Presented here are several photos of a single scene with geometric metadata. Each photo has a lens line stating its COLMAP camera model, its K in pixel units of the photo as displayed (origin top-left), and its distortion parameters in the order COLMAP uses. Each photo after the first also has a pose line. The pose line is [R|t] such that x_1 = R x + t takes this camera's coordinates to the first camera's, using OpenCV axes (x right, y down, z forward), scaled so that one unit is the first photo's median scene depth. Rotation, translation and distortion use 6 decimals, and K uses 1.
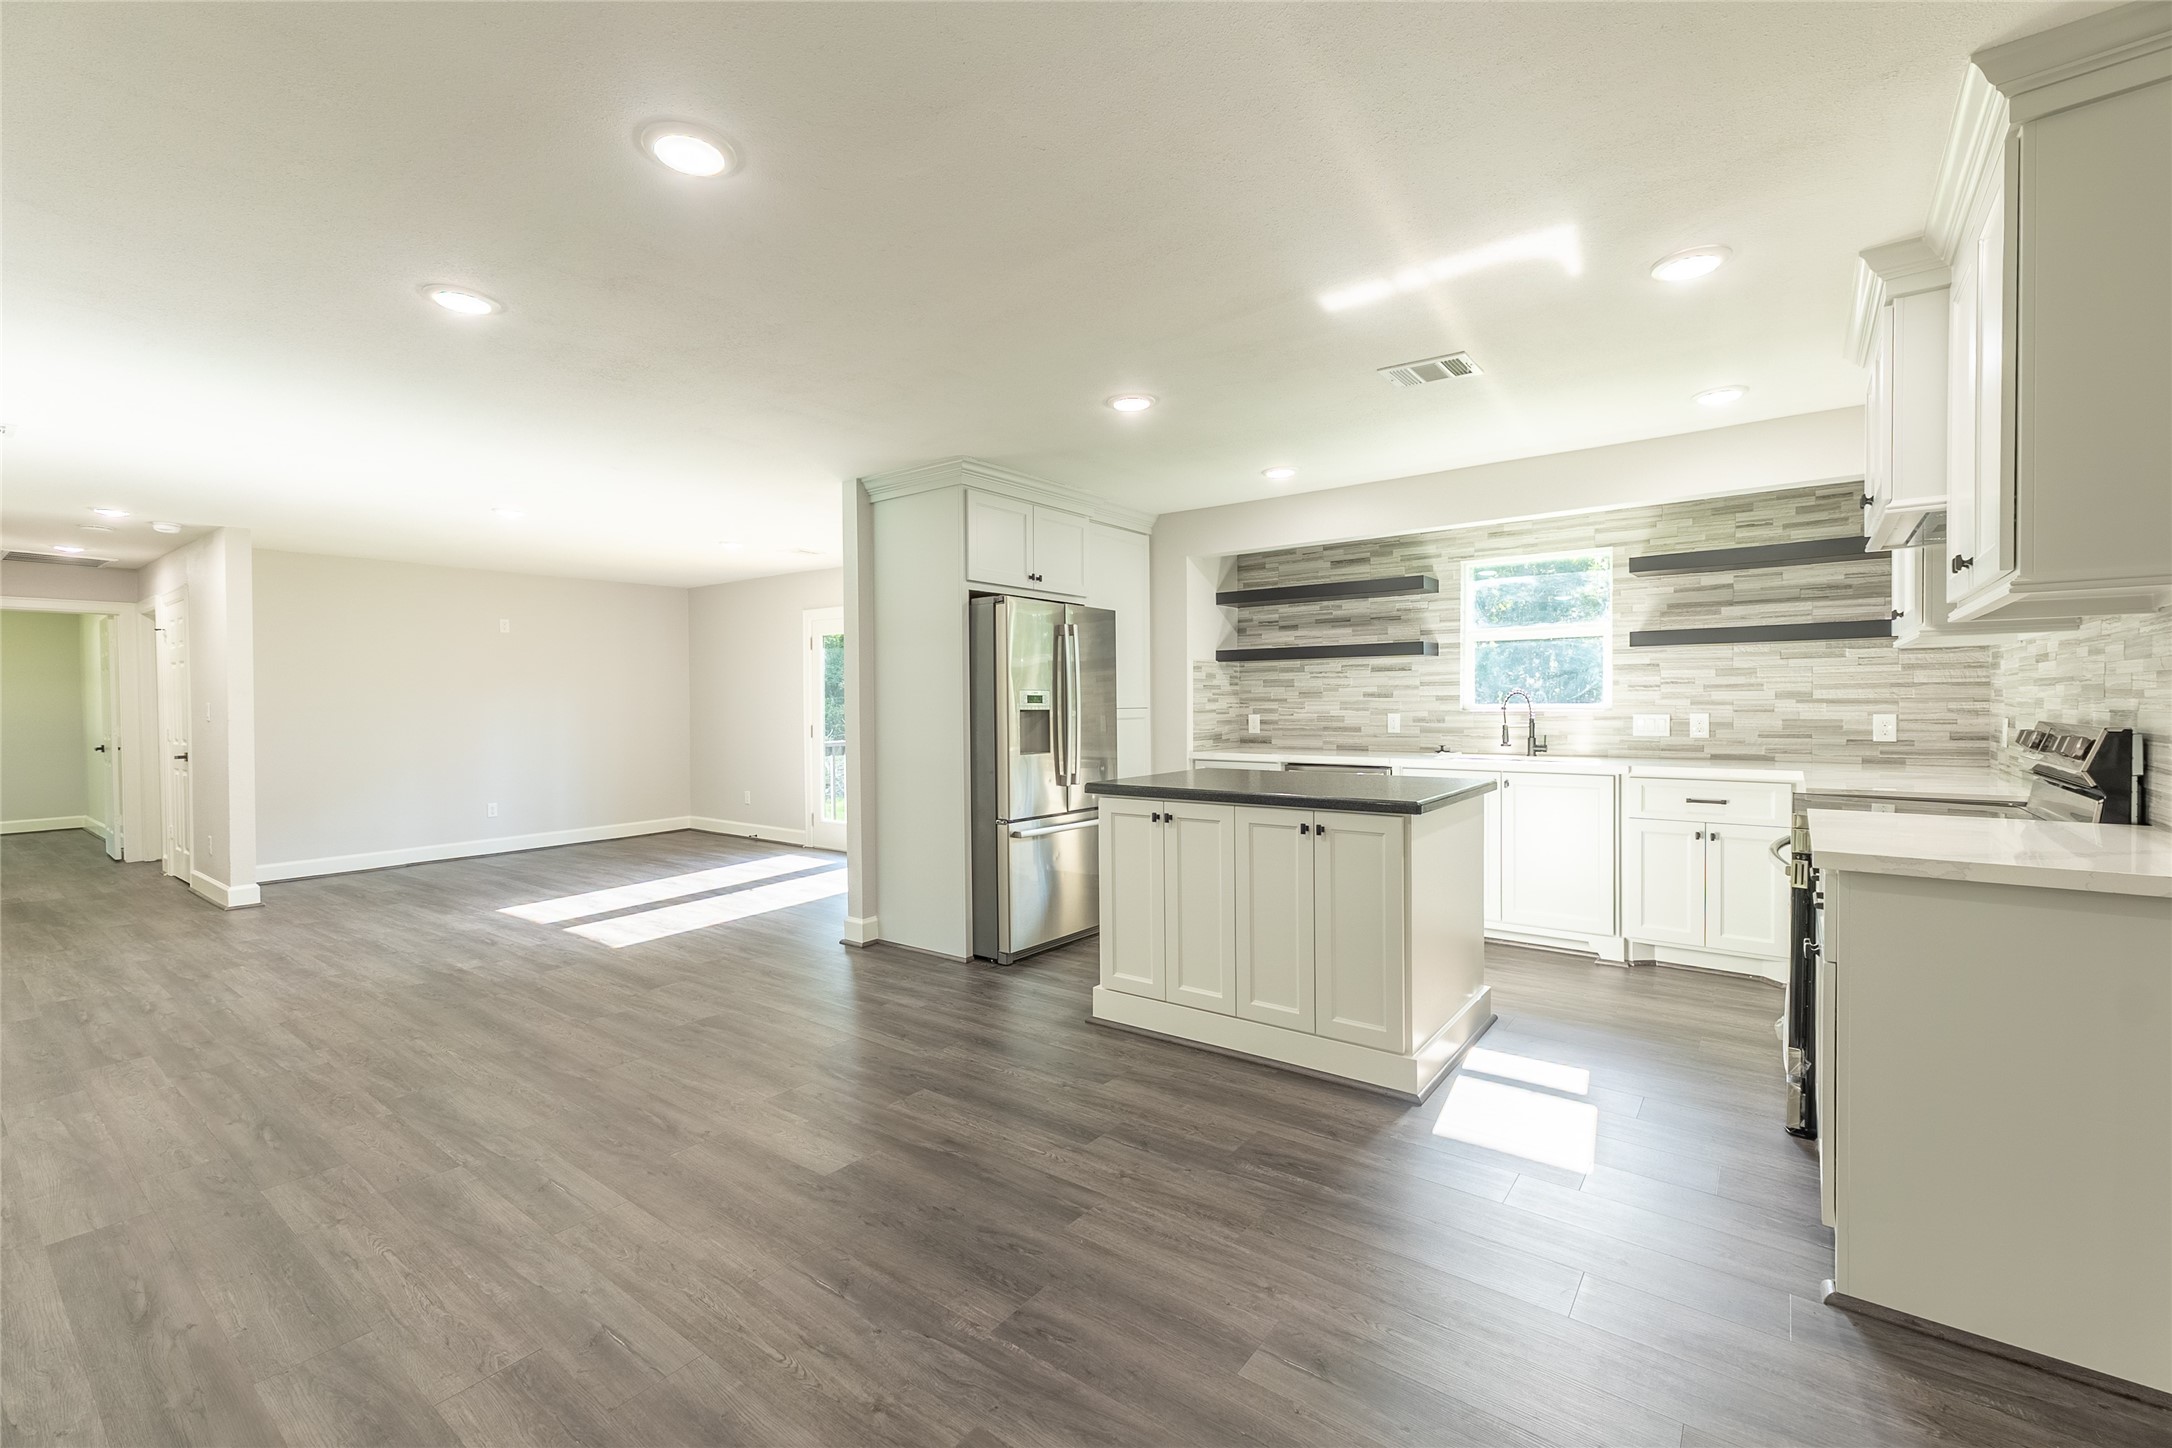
lens RADIAL K [[920.1, 0, 1086.0], [0, 920.1, 724.0], [0, 0, 1]] dist [0.000255, -0.000240]
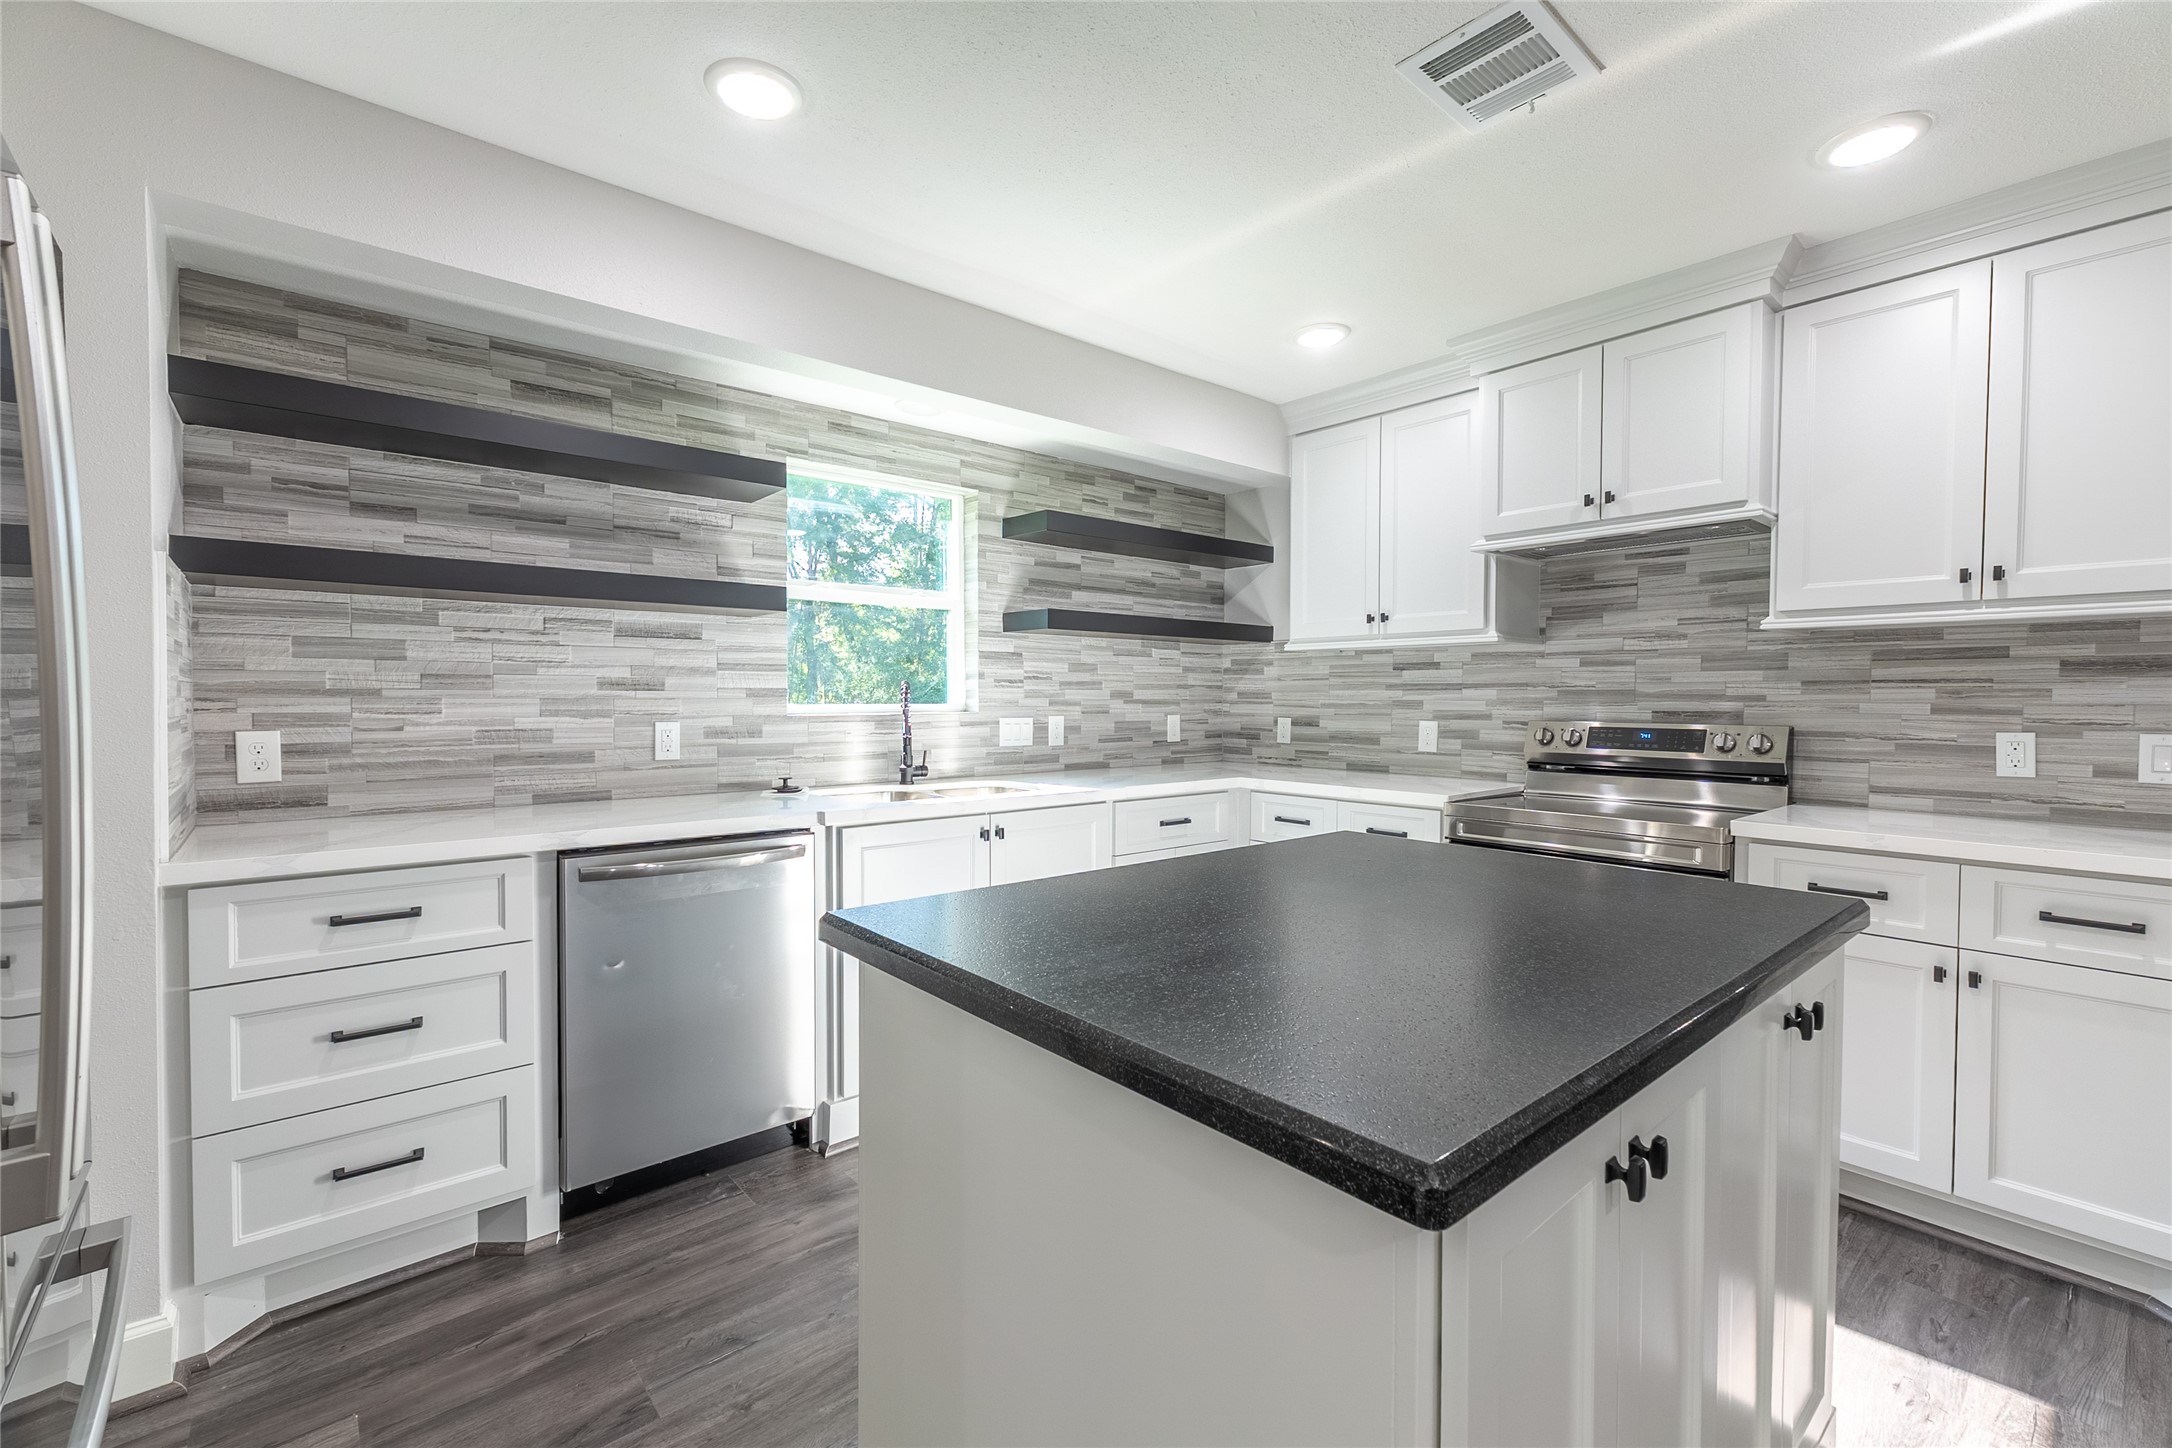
lens RADIAL K [[920.1, 0, 1086.0], [0, 920.1, 724.0], [0, 0, 1]] dist [0.000255, -0.000240]
pose [[0.212752, -0.018918, 0.976923, -0.114291], [0.018851, 0.999706, 0.015254, -0.013675], [-0.976924, 0.015171, 0.213046, 0.666366]]
